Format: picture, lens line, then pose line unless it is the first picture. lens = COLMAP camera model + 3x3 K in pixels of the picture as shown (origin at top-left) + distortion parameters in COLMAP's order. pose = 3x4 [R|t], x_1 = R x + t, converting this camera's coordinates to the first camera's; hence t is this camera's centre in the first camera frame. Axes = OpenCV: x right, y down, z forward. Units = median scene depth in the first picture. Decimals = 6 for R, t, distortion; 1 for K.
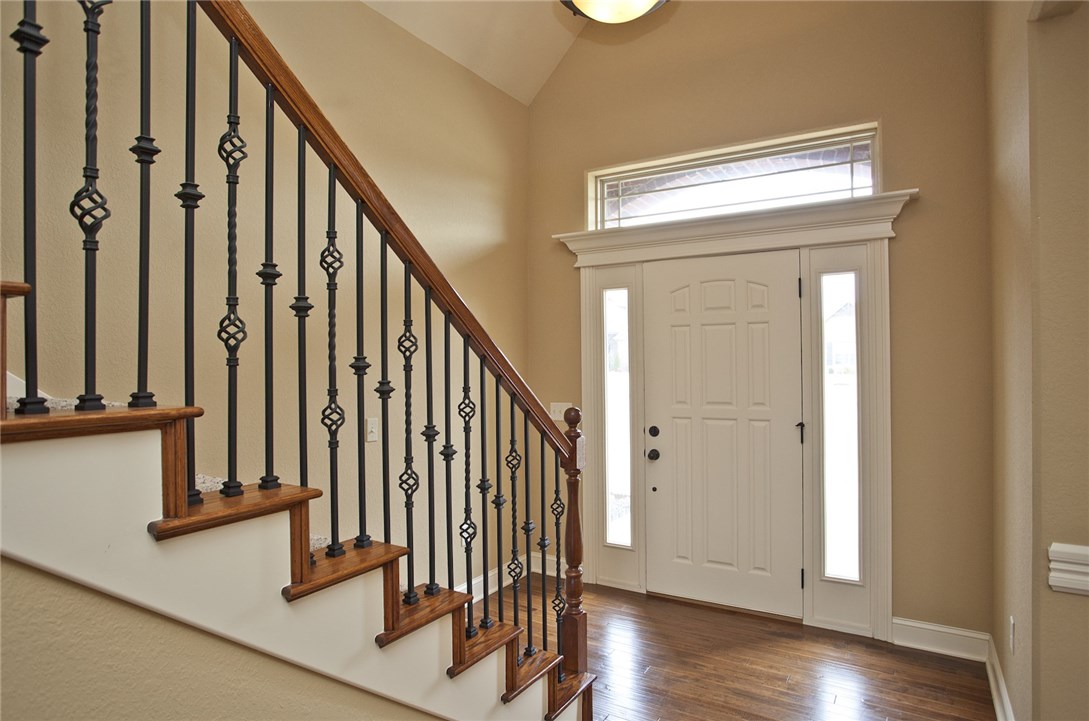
lens RADIAL K [[609.3, 0, 551.3], [0, 609.3, 361.4], [0, 0, 1]] dist [-0.027980, 0.000080]
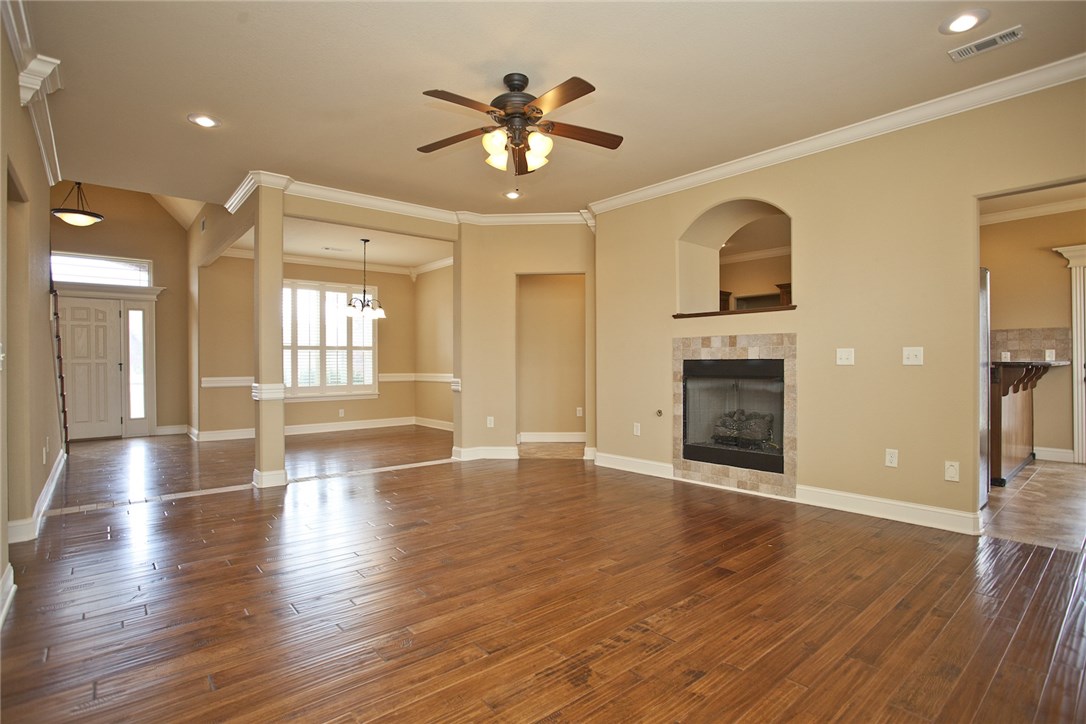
lens RADIAL K [[544.4, 0, 550.3], [0, 544.4, 365.1], [0, 0, 1]] dist [-0.058987, 0.023033]
pose [[0.316688, 0.001255, 0.948529, -1.285203], [0.004752, 0.999984, -0.002910, 0.129353], [-0.948518, 0.005429, 0.316677, -1.658574]]
